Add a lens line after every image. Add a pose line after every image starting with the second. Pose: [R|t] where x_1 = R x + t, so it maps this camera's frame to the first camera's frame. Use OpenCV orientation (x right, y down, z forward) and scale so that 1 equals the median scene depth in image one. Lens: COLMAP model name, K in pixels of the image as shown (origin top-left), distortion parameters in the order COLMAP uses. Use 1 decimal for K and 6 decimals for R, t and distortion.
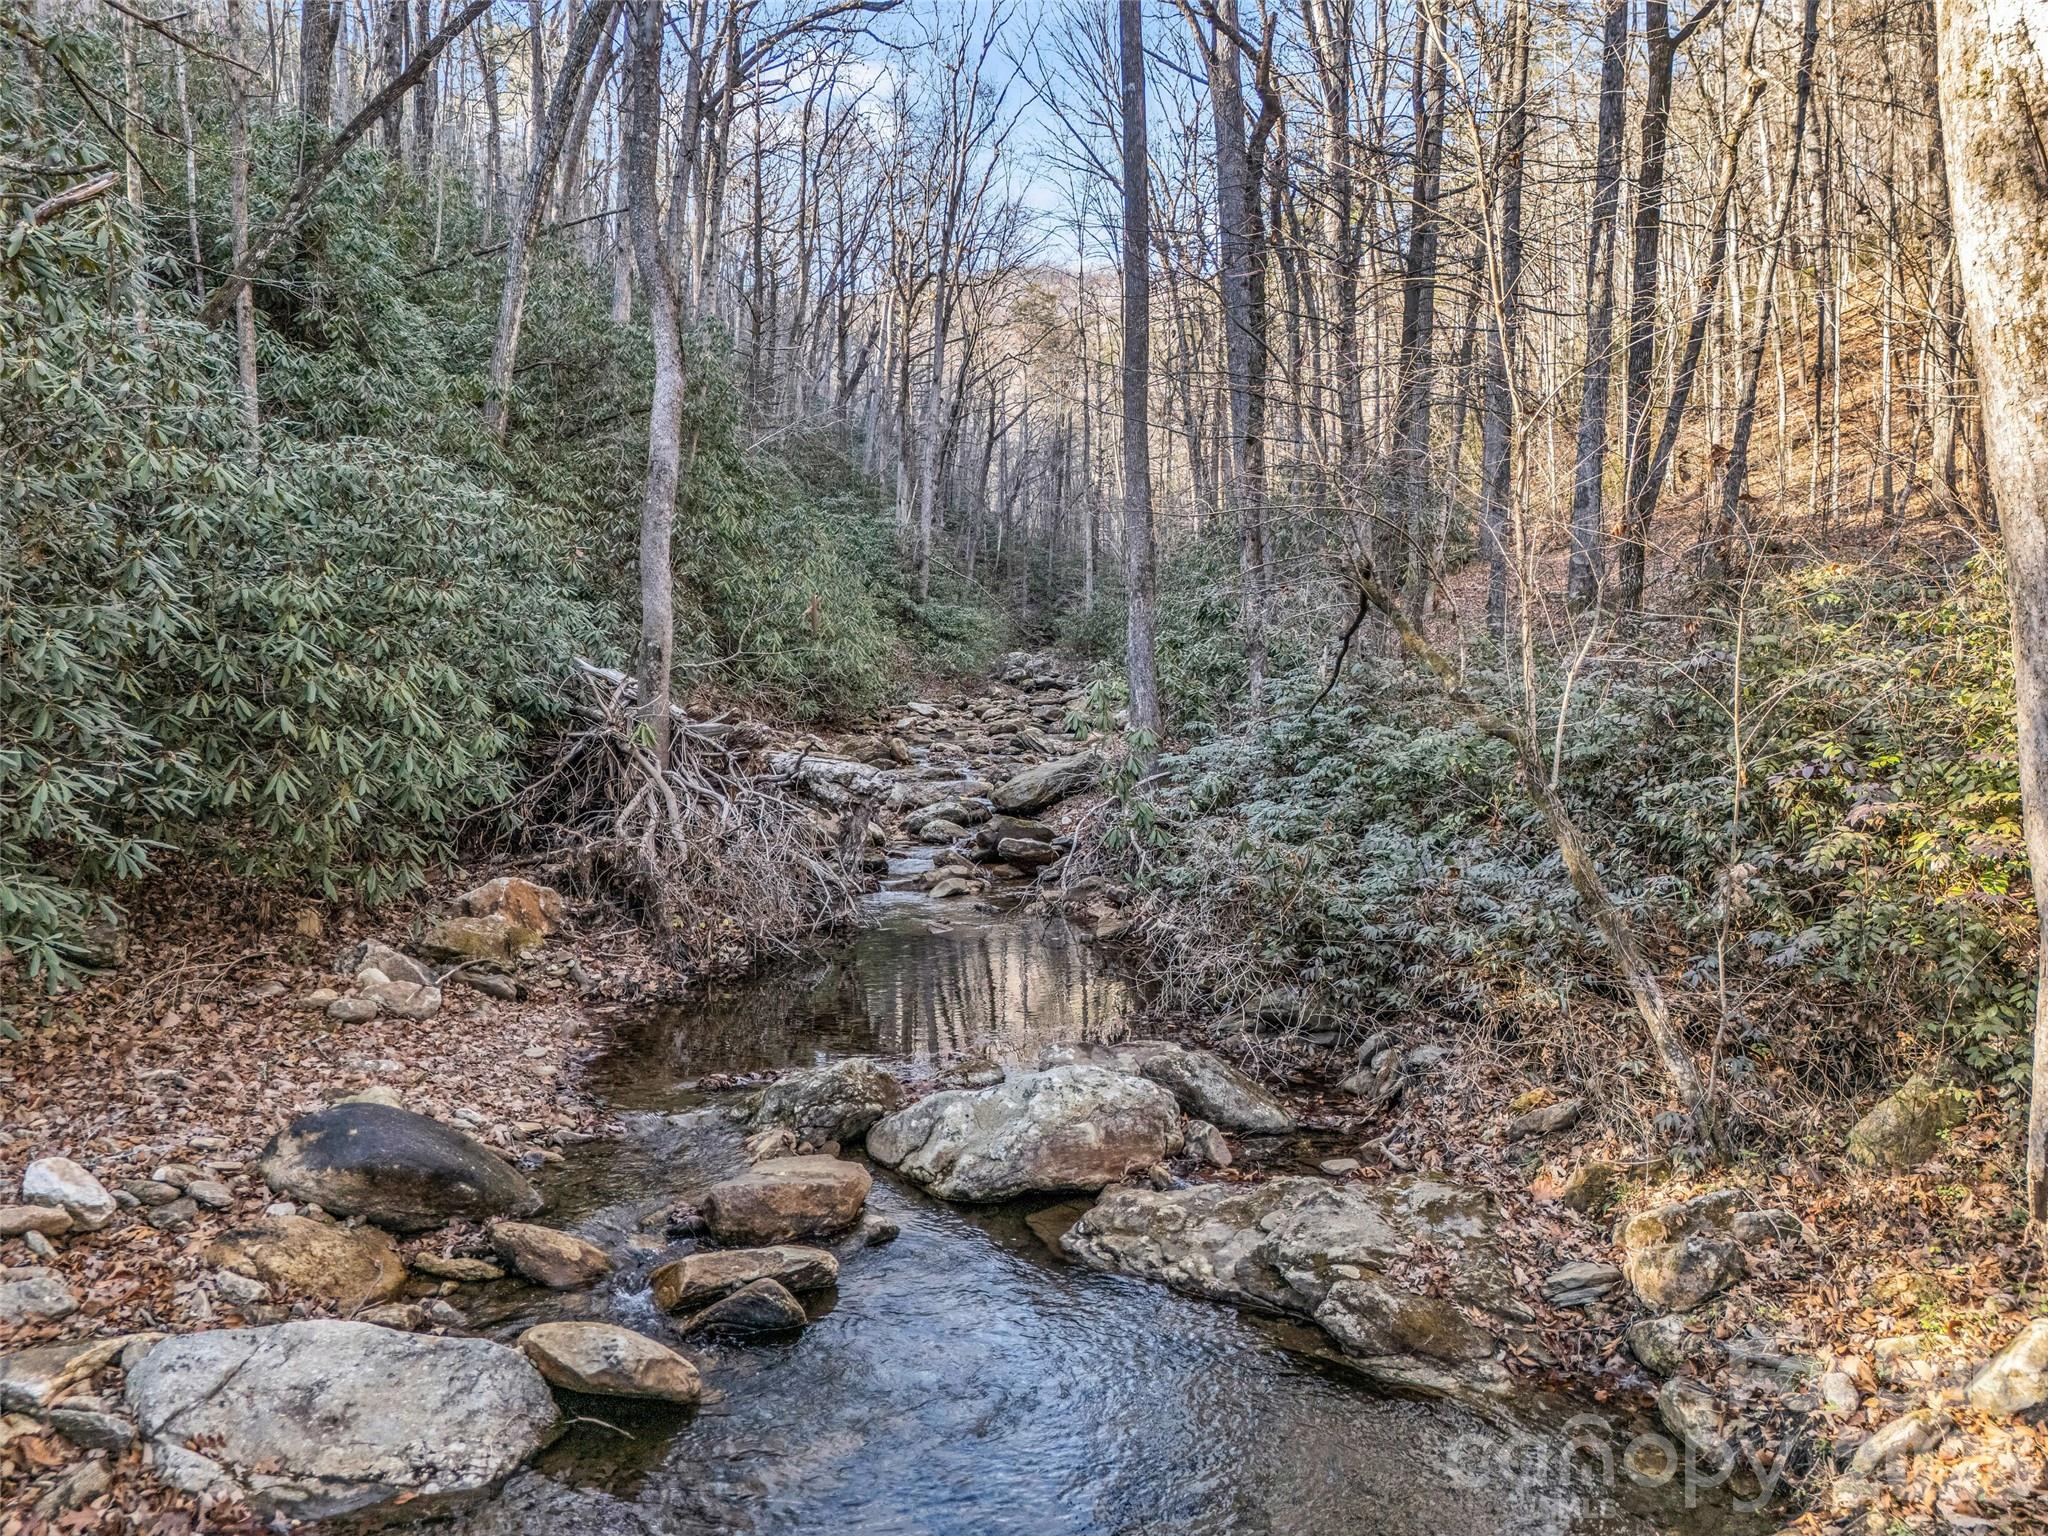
lens RADIAL K [[1514.4, 0, 1017.8], [0, 1514.4, 766.8], [0, 0, 1]] dist [0.072984, -0.061193]
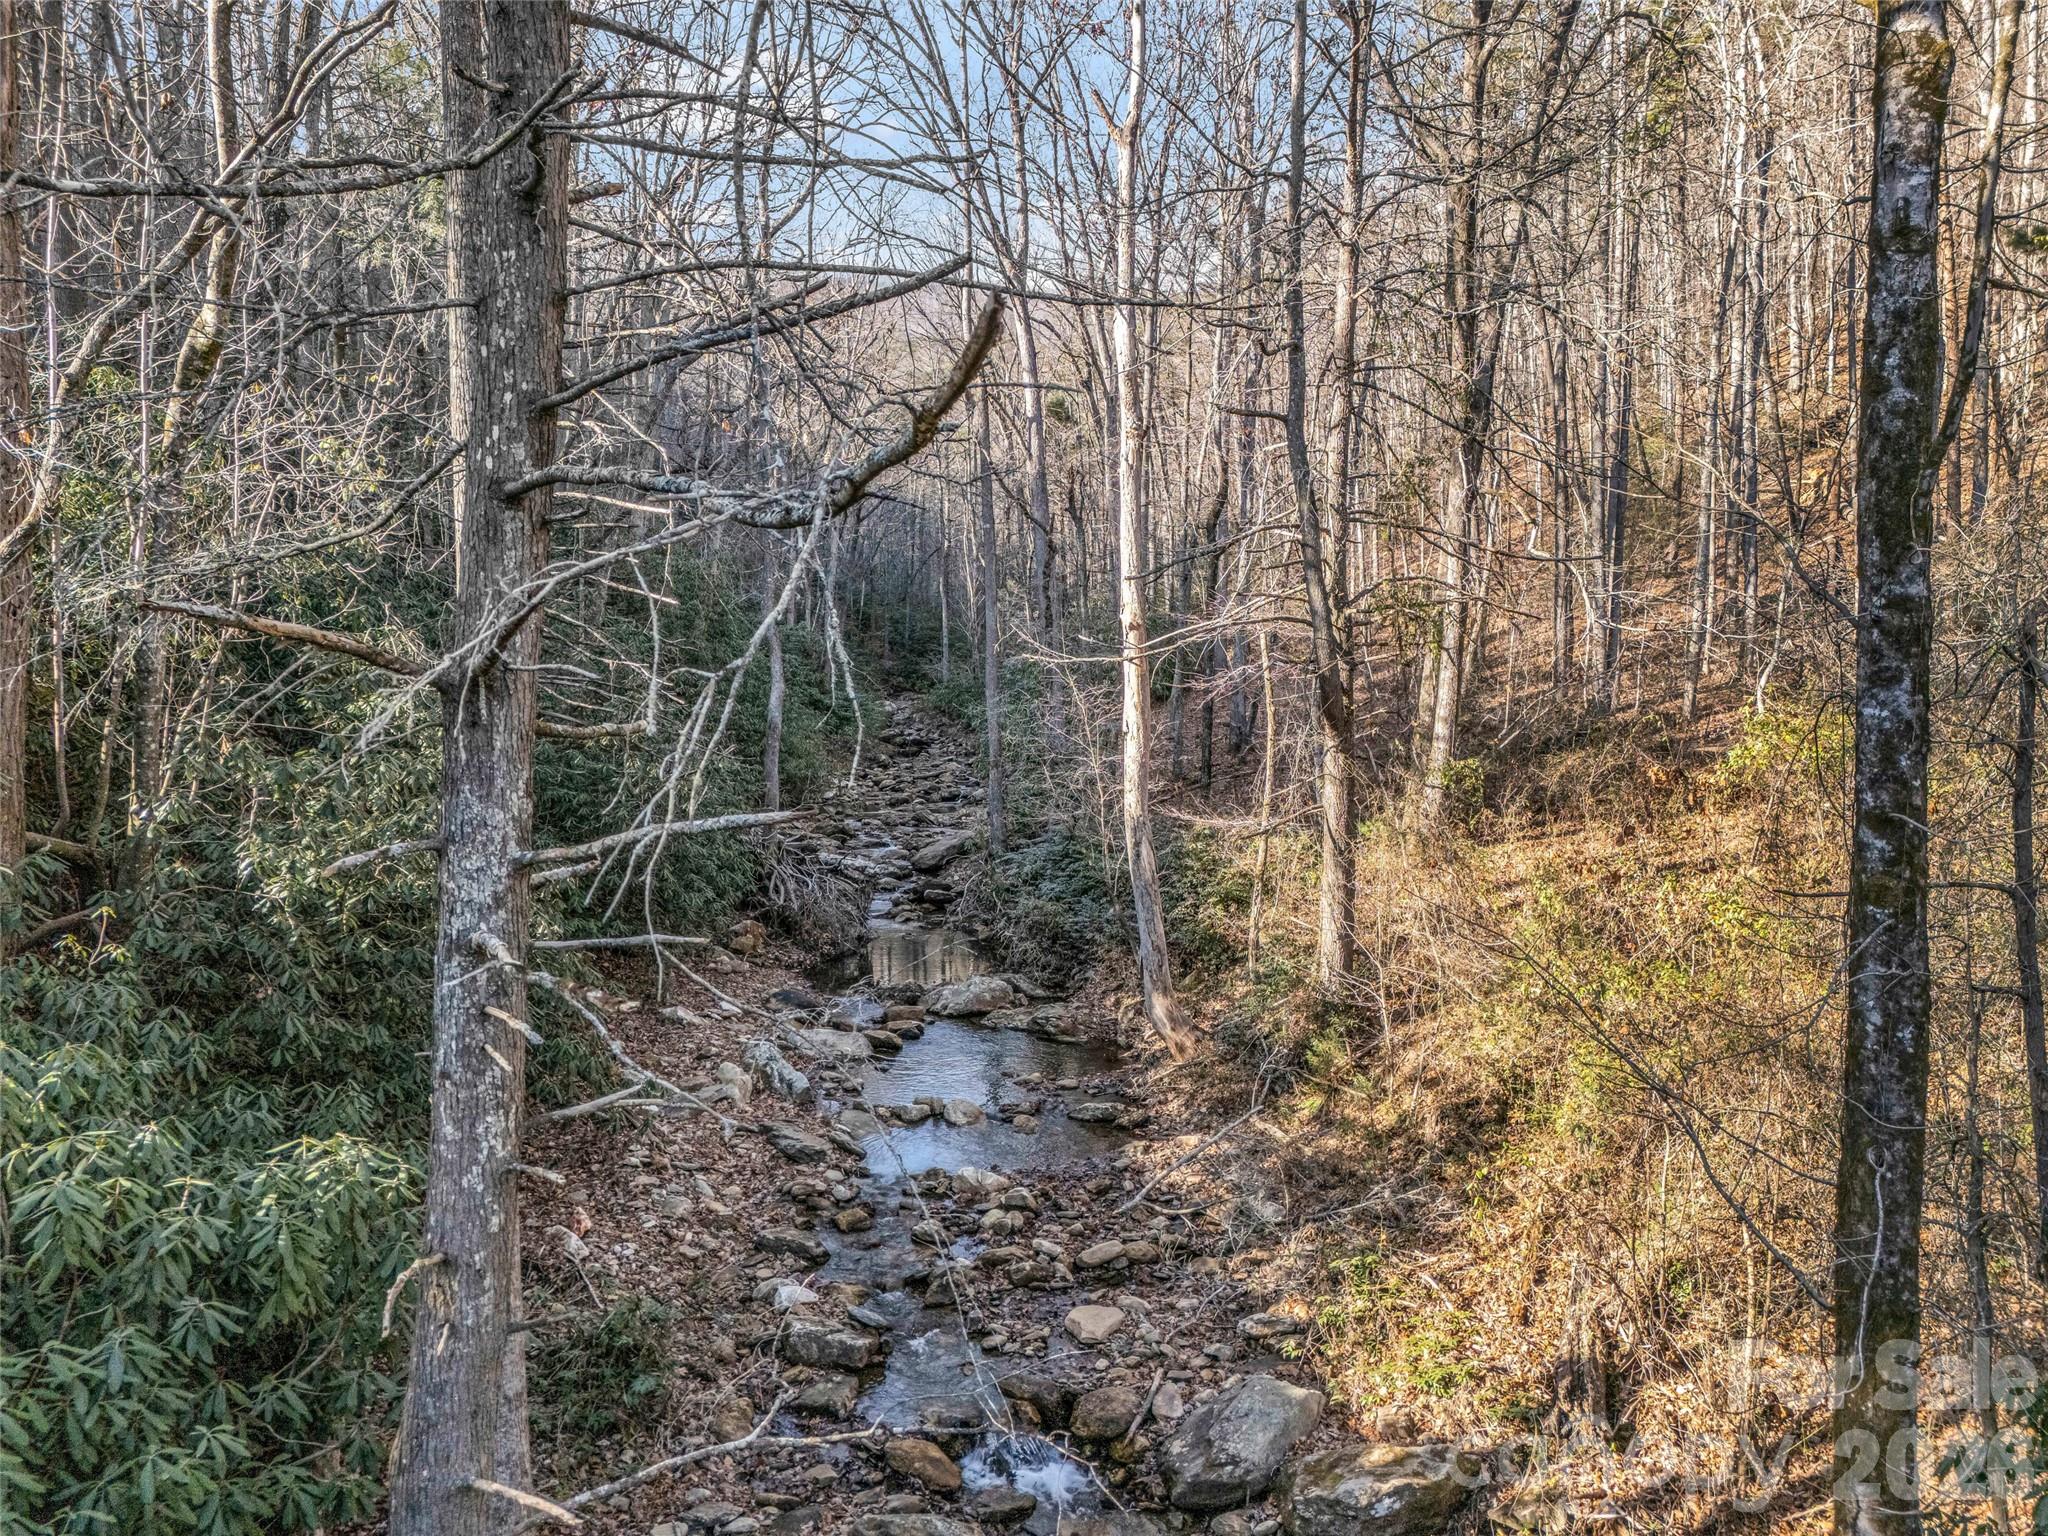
lens RADIAL K [[1514.4, 0, 1012.8], [0, 1514.4, 761.8], [0, 0, 1]] dist [0.072984, -0.061193]
pose [[0.994943, -0.007516, 0.100158, -0.105881], [0.007942, 0.999961, -0.003854, -0.124937], [-0.100125, 0.004630, 0.994964, -1.097353]]
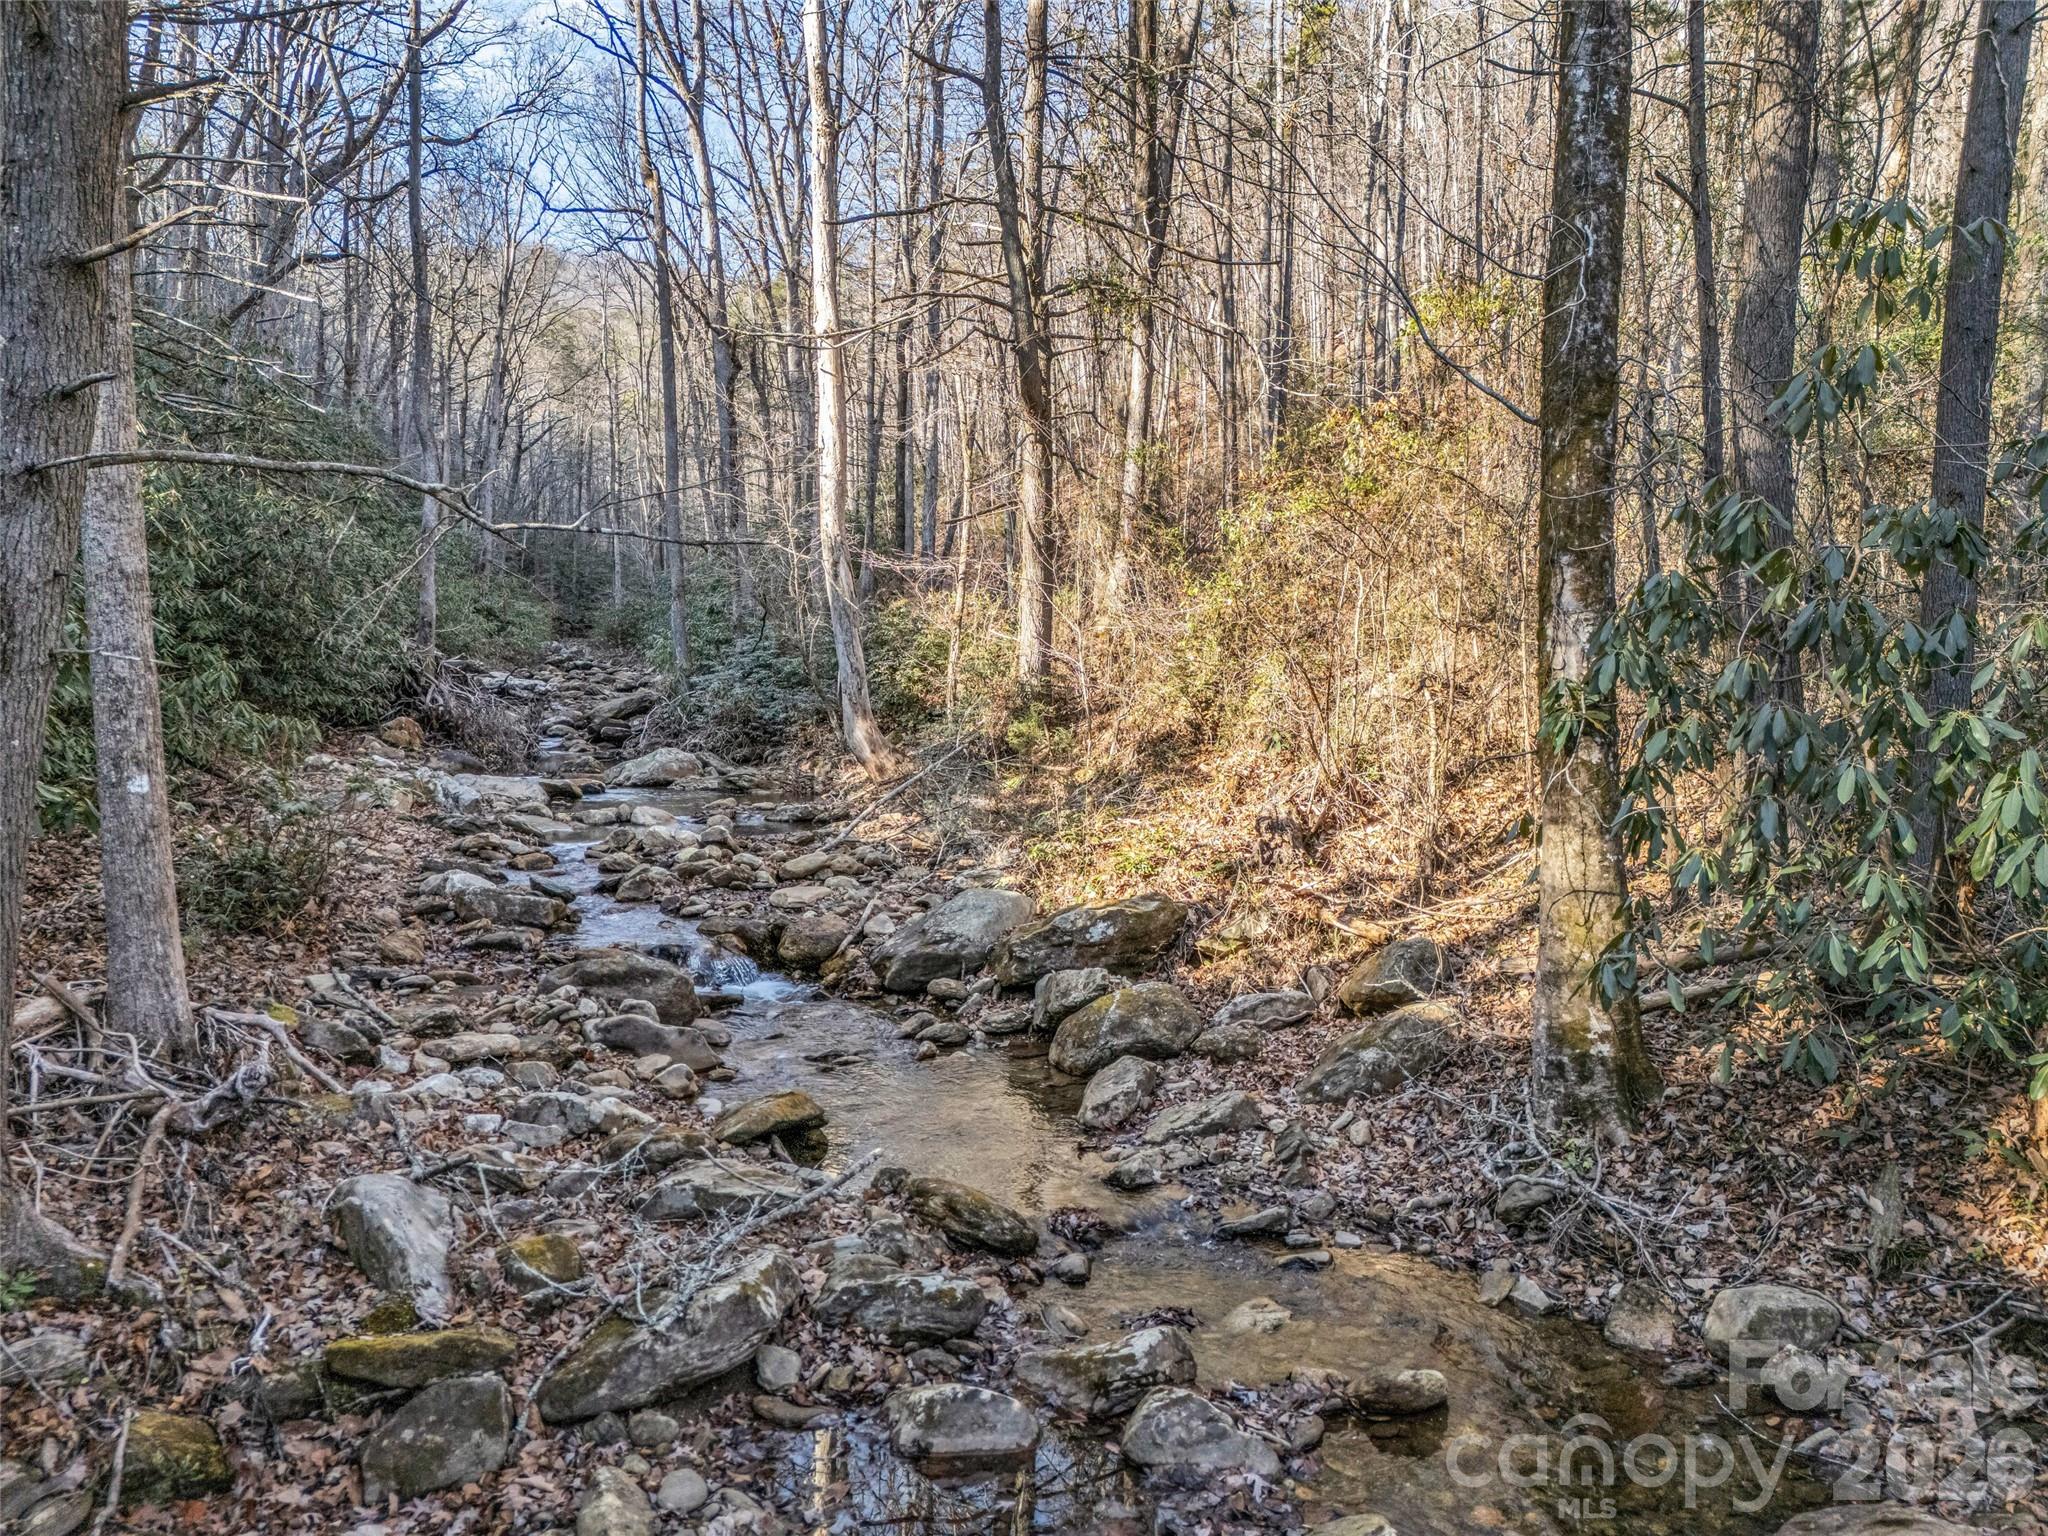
lens RADIAL K [[1514.4, 0, 1029.3], [0, 1514.4, 777.3], [0, 0, 1]] dist [0.072984, -0.061193]
pose [[0.949014, -0.015942, 0.314832, -0.116818], [0.014064, 0.999867, 0.008235, 0.112334], [-0.314921, -0.003388, 0.949112, -1.067550]]
